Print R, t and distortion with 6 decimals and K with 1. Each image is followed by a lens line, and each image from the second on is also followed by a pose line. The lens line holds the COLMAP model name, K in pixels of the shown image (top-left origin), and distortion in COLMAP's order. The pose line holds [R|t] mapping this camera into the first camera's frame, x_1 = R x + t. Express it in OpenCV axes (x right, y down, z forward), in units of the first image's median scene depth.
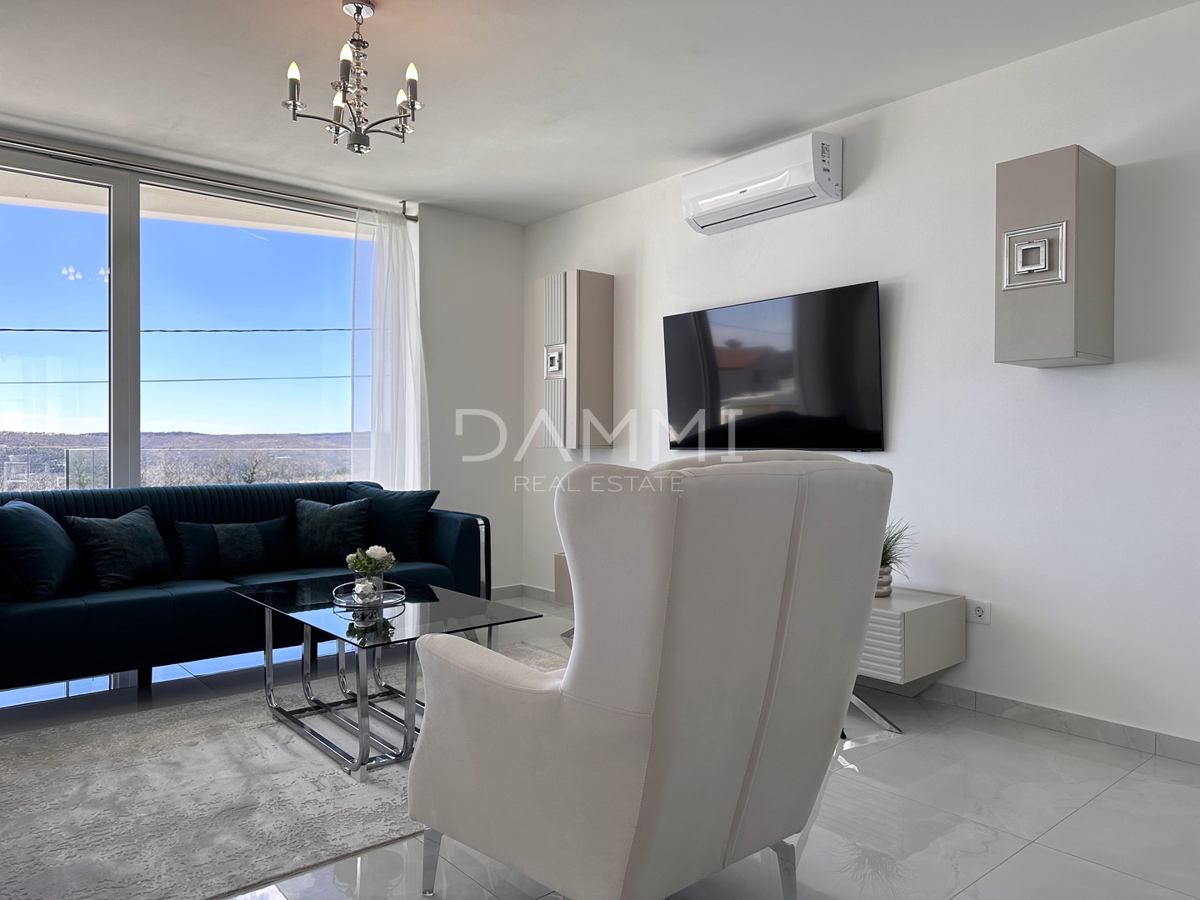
lens RADIAL K [[832.7, 0, 595.7], [0, 832.7, 442.1], [0, 0, 1]] dist [0.082866, -0.115775]
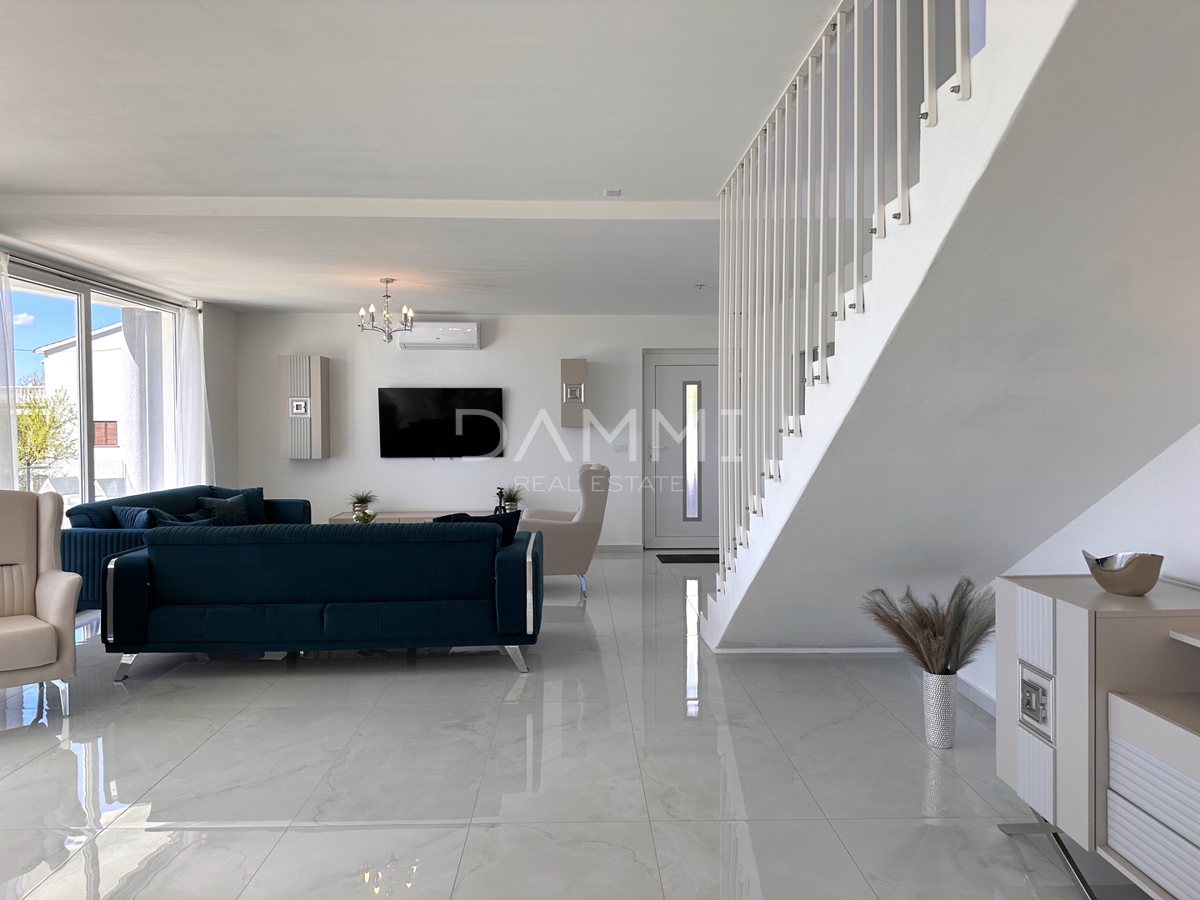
lens RADIAL K [[832.7, 0, 595.7], [0, 832.7, 442.1], [0, 0, 1]] dist [0.082866, -0.115775]
pose [[0.643077, -0.021922, 0.765488, -1.176172], [0.003130, 0.999657, 0.026000, -0.083758], [-0.765796, -0.014324, 0.642925, -0.668044]]
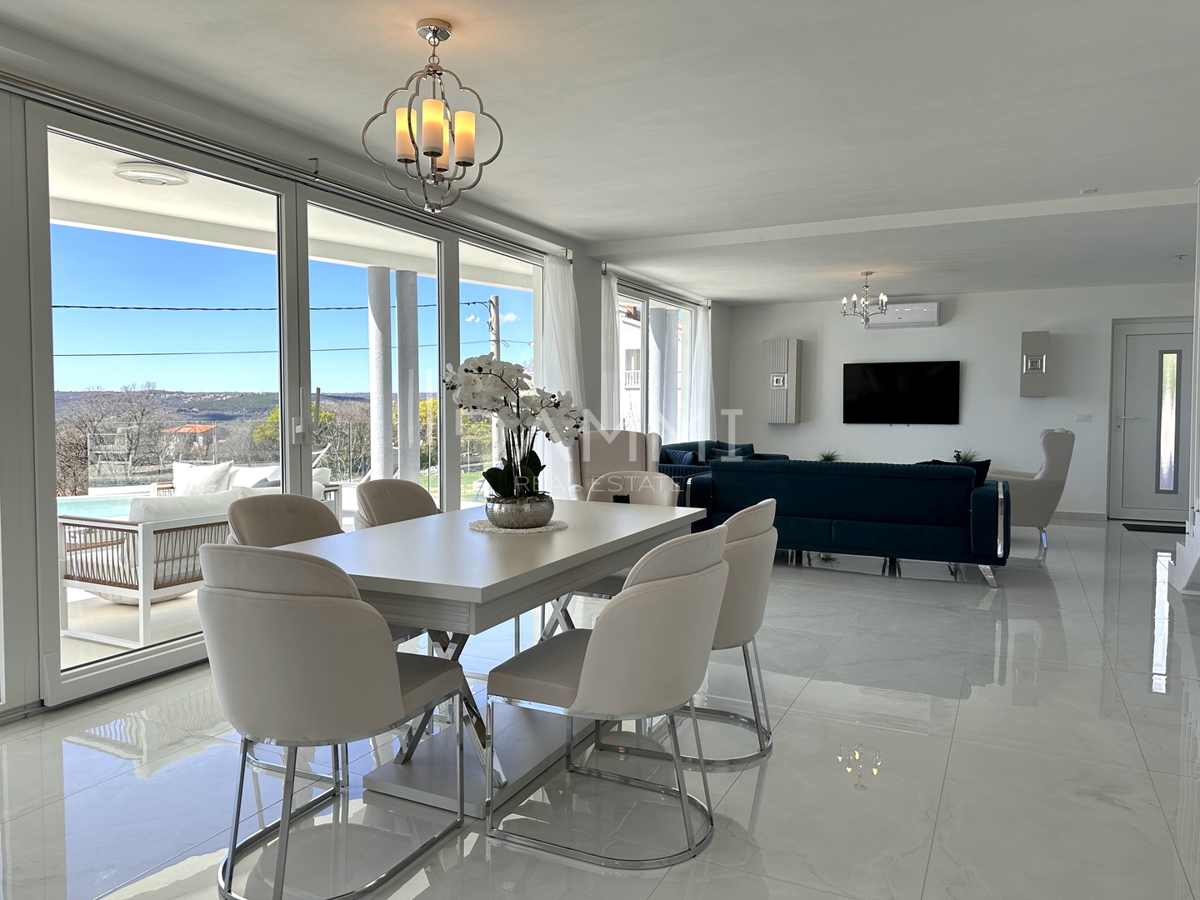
lens RADIAL K [[832.7, 0, 595.7], [0, 832.7, 442.1], [0, 0, 1]] dist [0.082866, -0.115775]
pose [[0.926702, -0.019256, 0.375304, -1.524123], [0.002013, 0.998926, 0.046283, -0.052038], [-0.375792, -0.042135, 0.925746, -0.918142]]
